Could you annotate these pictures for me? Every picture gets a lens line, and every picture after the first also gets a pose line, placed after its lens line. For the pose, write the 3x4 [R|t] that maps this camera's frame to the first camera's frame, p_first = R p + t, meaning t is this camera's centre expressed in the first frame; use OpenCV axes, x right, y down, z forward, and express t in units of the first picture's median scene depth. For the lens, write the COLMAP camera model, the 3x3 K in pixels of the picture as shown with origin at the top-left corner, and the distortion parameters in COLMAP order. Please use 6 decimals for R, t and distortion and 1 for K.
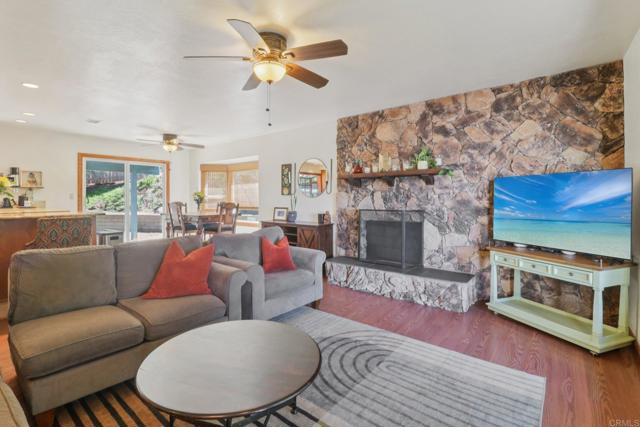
lens RADIAL K [[300.3, 0, 317.4], [0, 300.3, 200.8], [0, 0, 1]] dist [-0.000702, -0.013151]
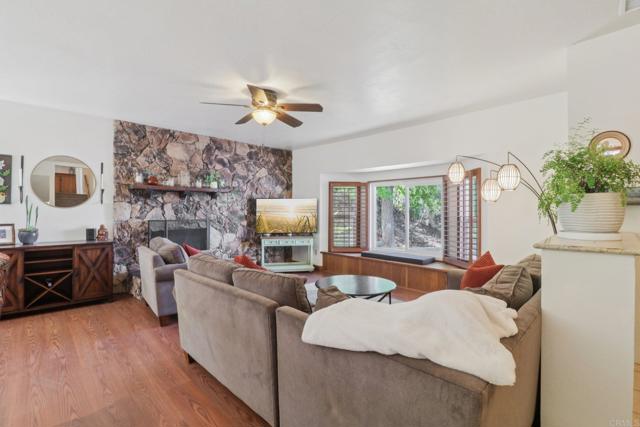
lens RADIAL K [[297.8, 0, 317.0], [0, 297.8, 206.3], [0, 0, 1]] dist [-0.001364, -0.012738]
pose [[0.095255, 0.010105, 0.995402, -0.916268], [0.004154, 0.999936, -0.010548, -0.007865], [-0.995444, 0.005139, 0.095207, 0.405298]]
